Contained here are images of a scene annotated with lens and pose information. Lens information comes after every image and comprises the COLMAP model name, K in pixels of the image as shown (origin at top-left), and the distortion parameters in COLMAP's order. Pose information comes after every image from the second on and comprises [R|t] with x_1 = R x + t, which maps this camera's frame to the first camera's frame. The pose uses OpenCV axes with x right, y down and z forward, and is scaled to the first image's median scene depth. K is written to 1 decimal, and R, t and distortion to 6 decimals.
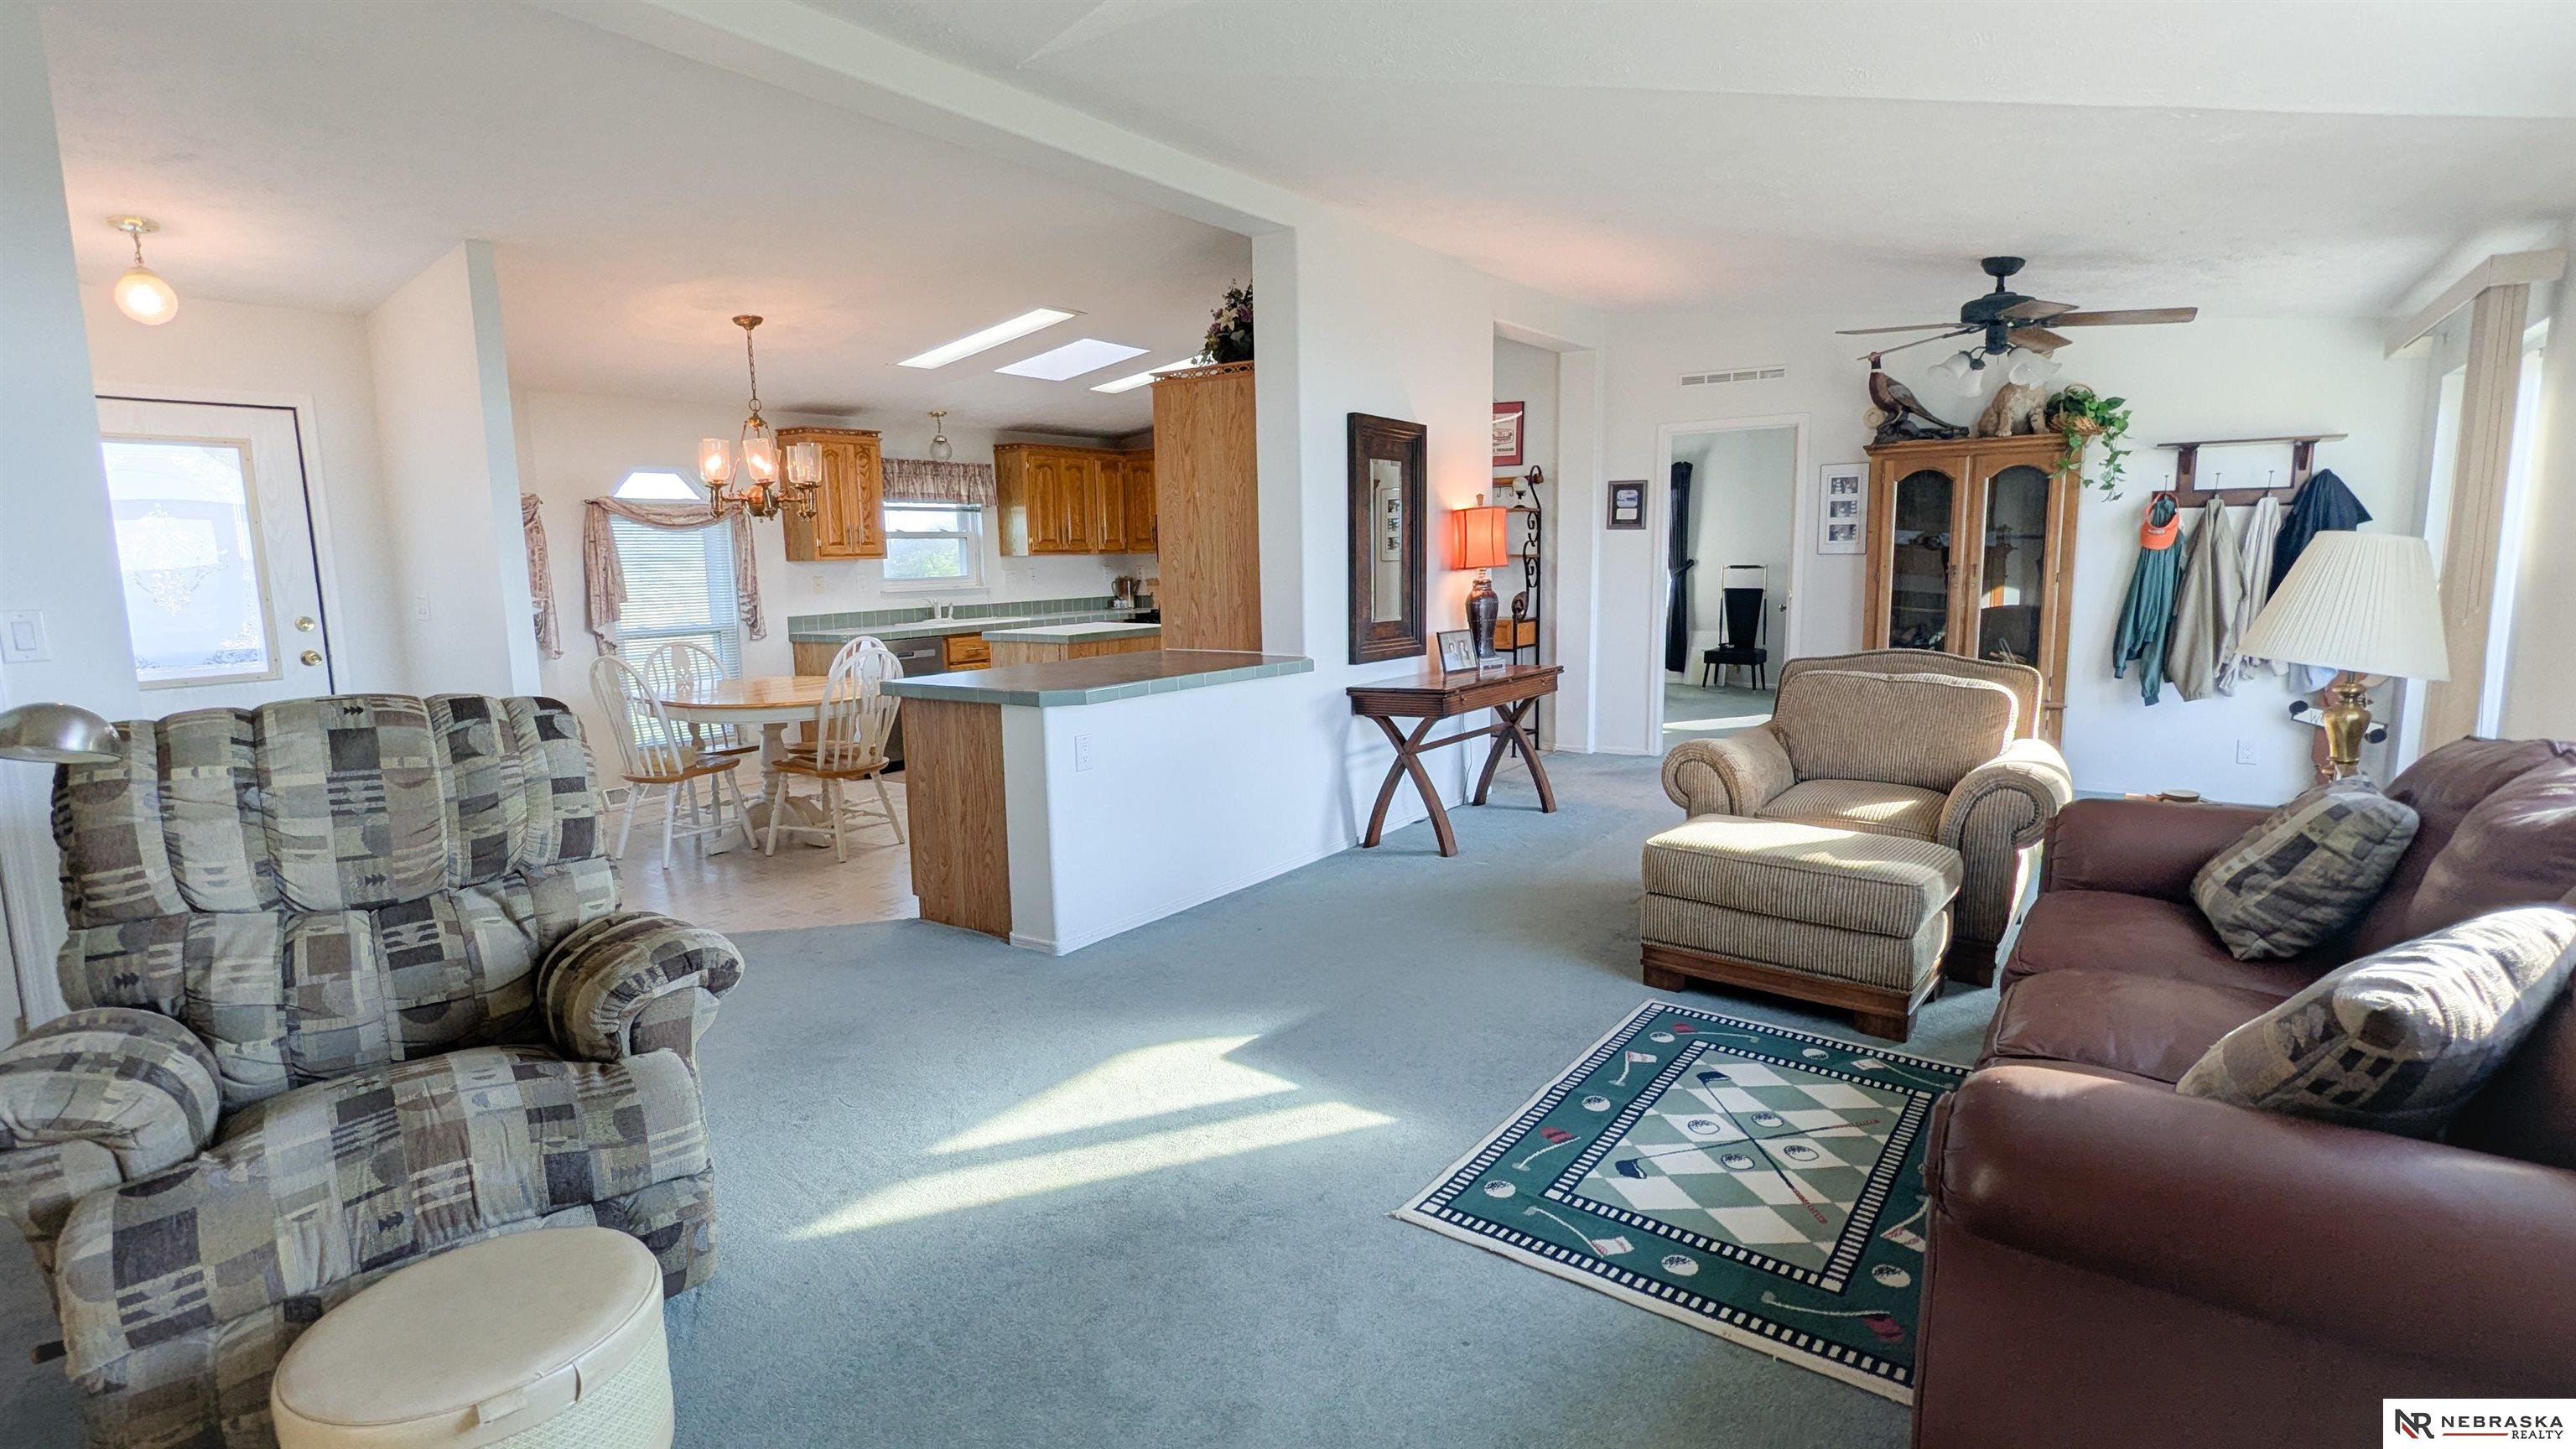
lens RADIAL K [[1212.3, 0, 1282.9], [0, 1212.3, 720.5], [0, 0, 1]] dist [-0.000845, -0.000081]
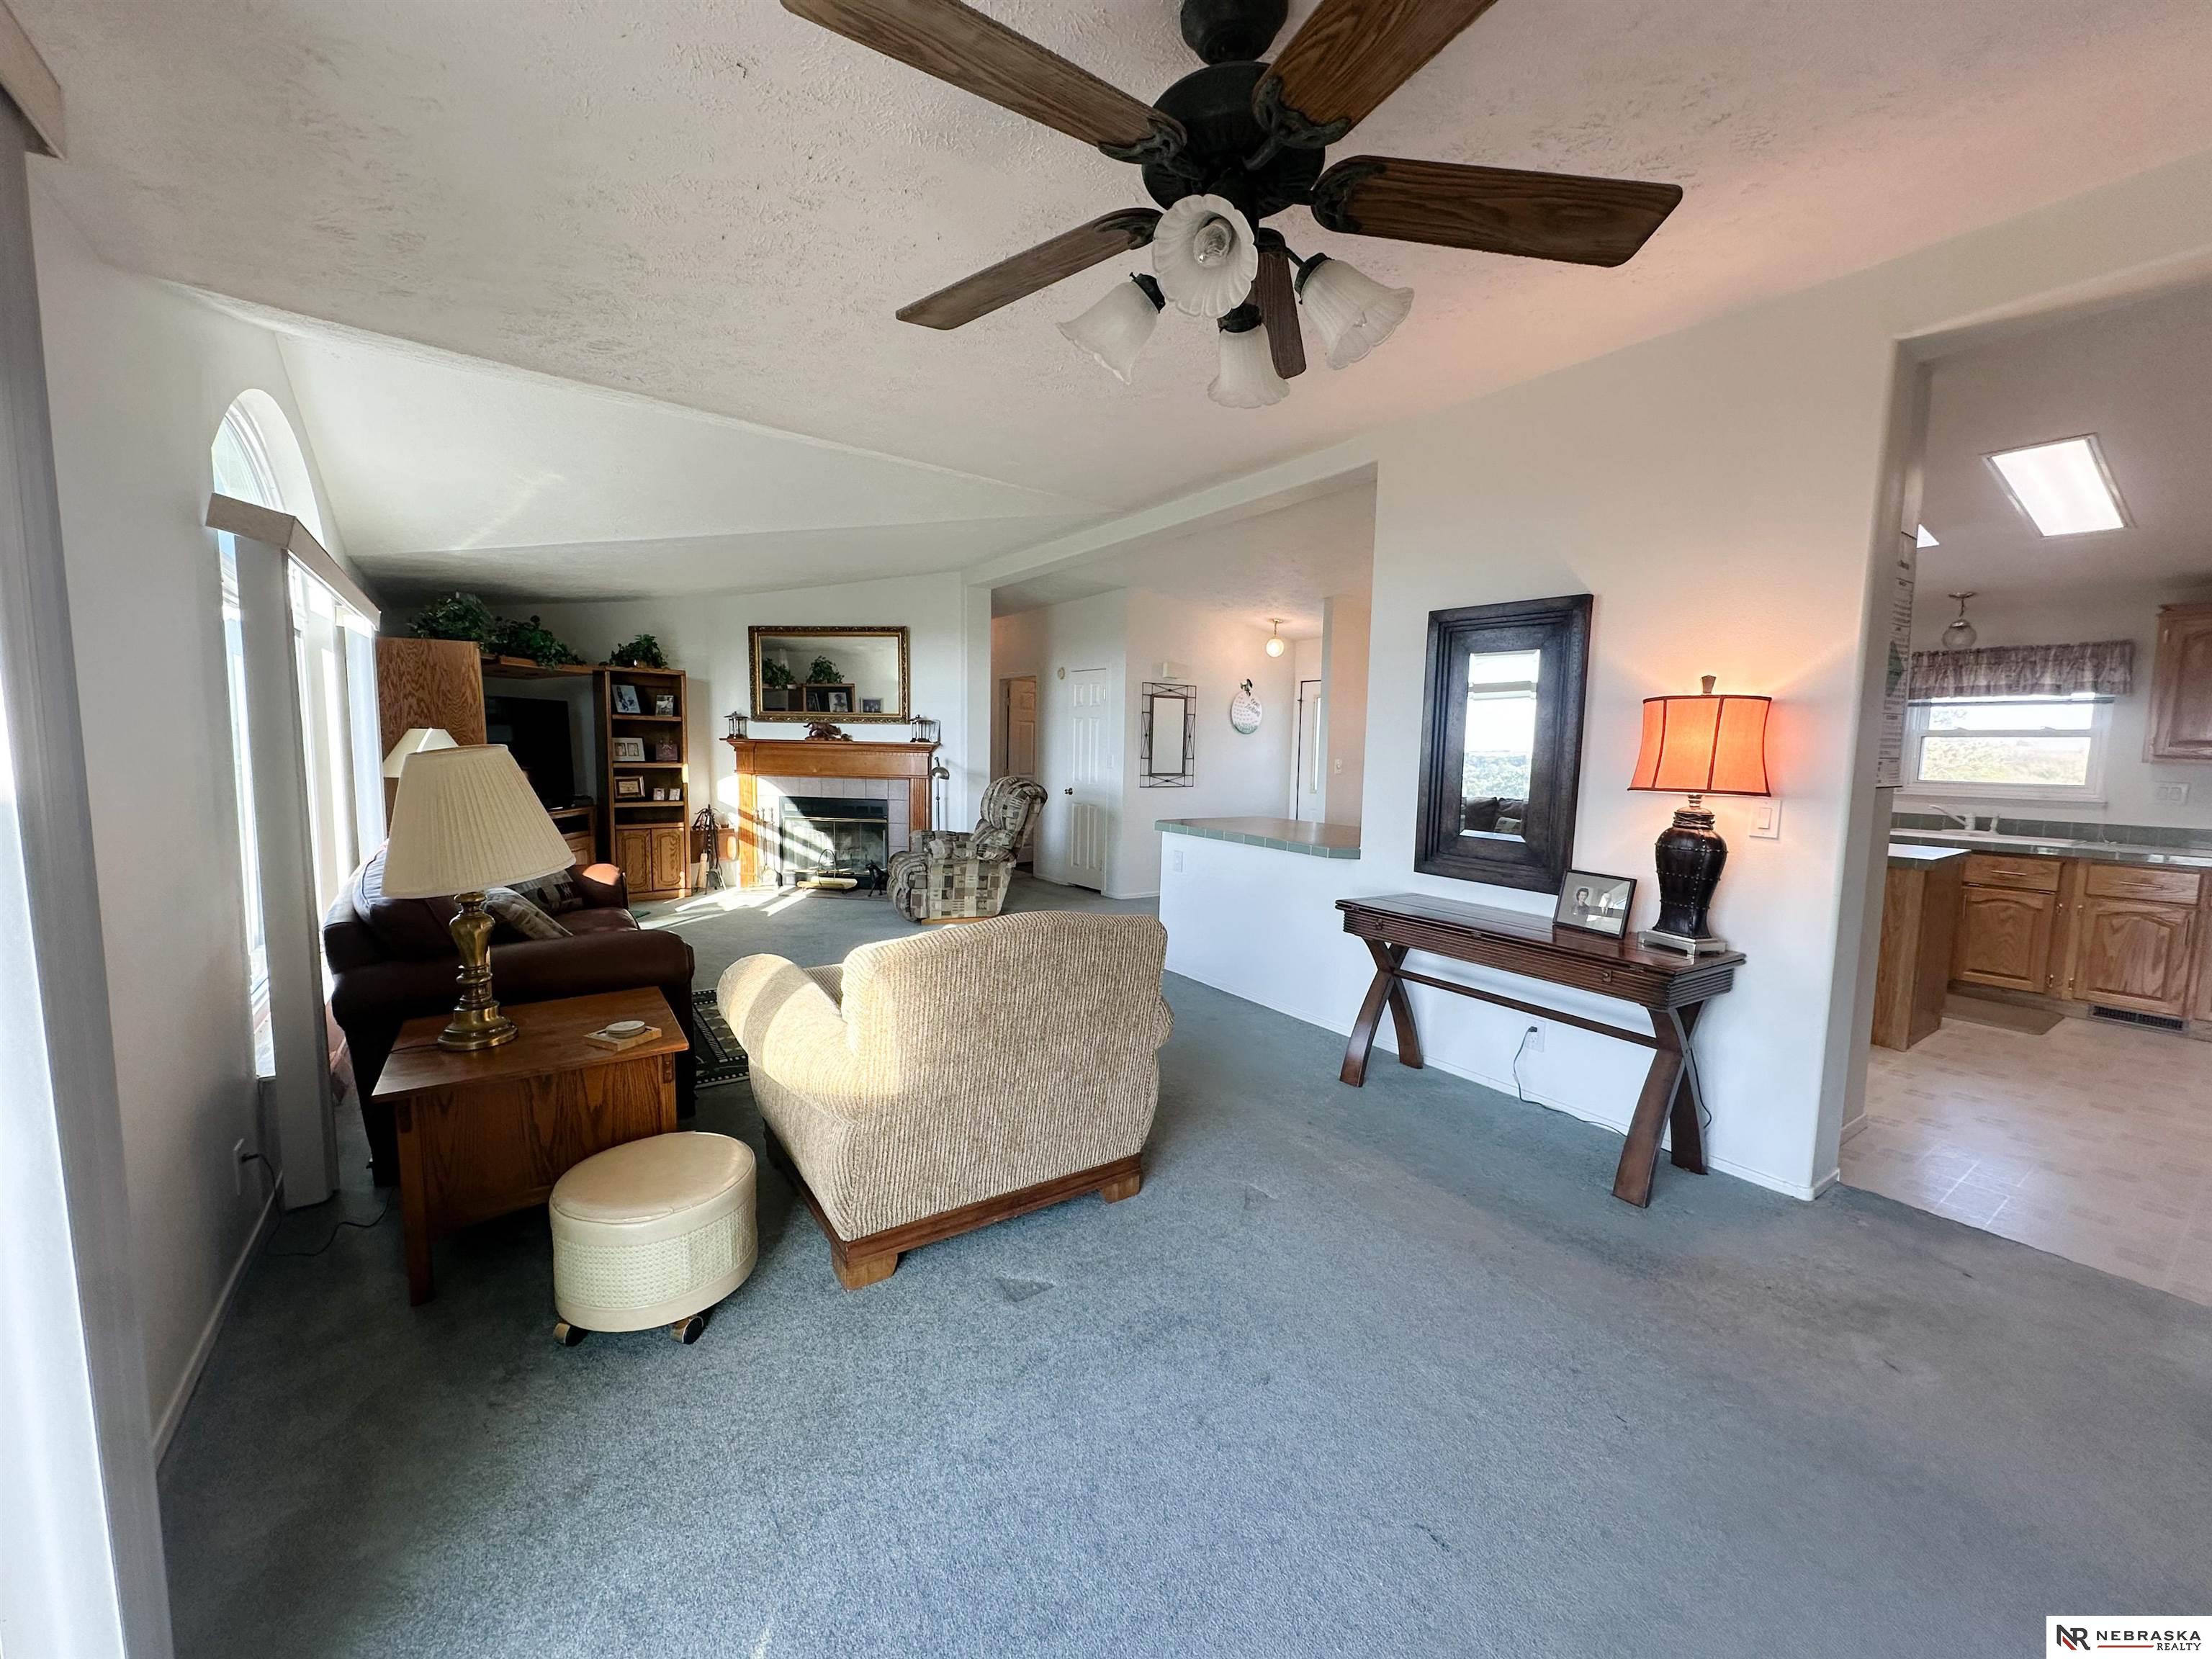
lens RADIAL K [[877.8, 0, 1106.0], [0, 877.8, 829.5], [0, 0, 1]] dist [0.000475, -0.000089]
pose [[-0.331159, 0.108083, -0.937364, 1.815126], [-0.139982, 0.976798, 0.162084, -0.358848], [0.933134, 0.184889, -0.308346, 2.222071]]
